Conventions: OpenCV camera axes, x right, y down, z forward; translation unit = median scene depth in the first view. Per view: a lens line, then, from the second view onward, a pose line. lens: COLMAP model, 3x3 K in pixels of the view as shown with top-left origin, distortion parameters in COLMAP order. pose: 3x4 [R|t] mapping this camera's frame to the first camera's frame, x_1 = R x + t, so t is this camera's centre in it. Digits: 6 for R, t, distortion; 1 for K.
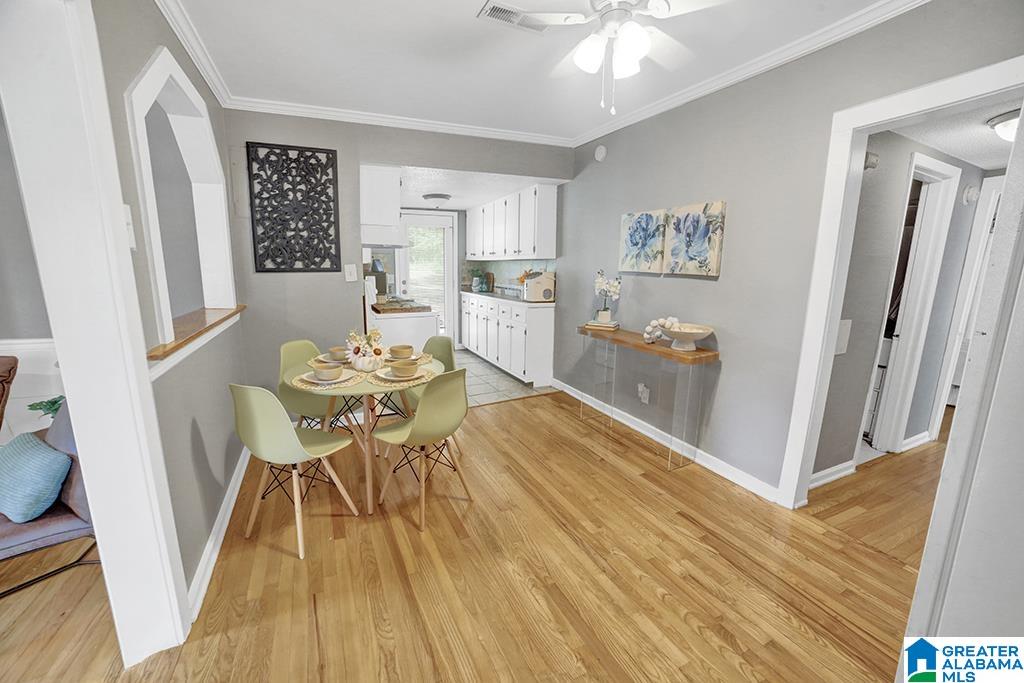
lens RADIAL K [[418.5, 0, 507.5], [0, 418.5, 343.6], [0, 0, 1]] dist [-0.105859, 0.036468]
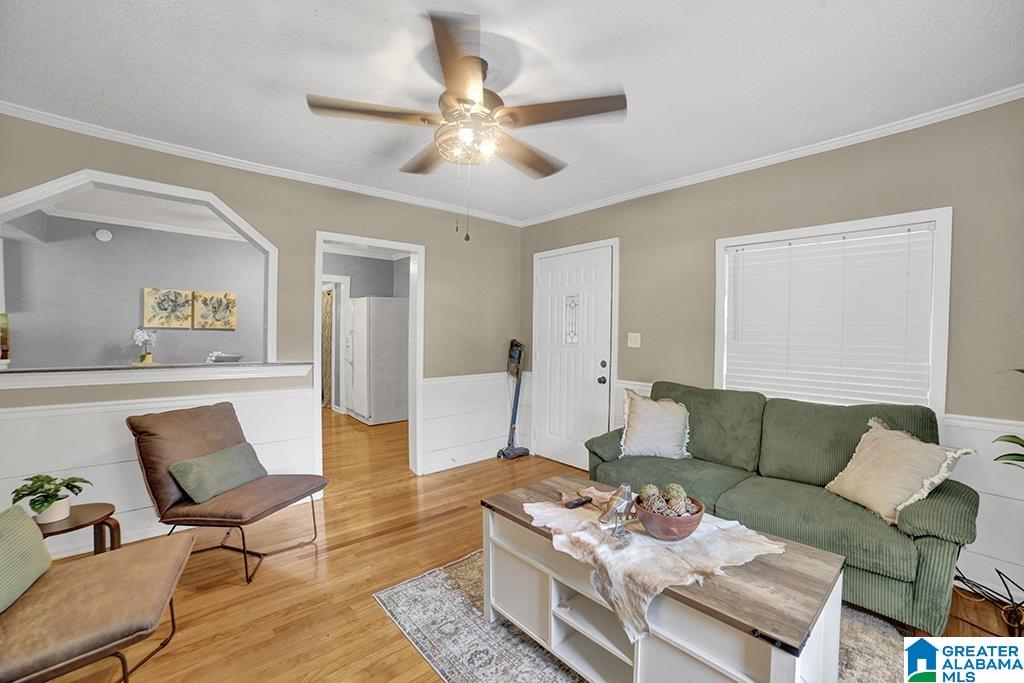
lens RADIAL K [[418.5, 0, 507.5], [0, 418.5, 343.6], [0, 0, 1]] dist [-0.105859, 0.036468]
pose [[-0.291844, -0.022039, 0.956212, -1.754497], [0.168783, 0.982859, 0.074167, -0.011225], [-0.941456, 0.183037, -0.283122, 0.281450]]
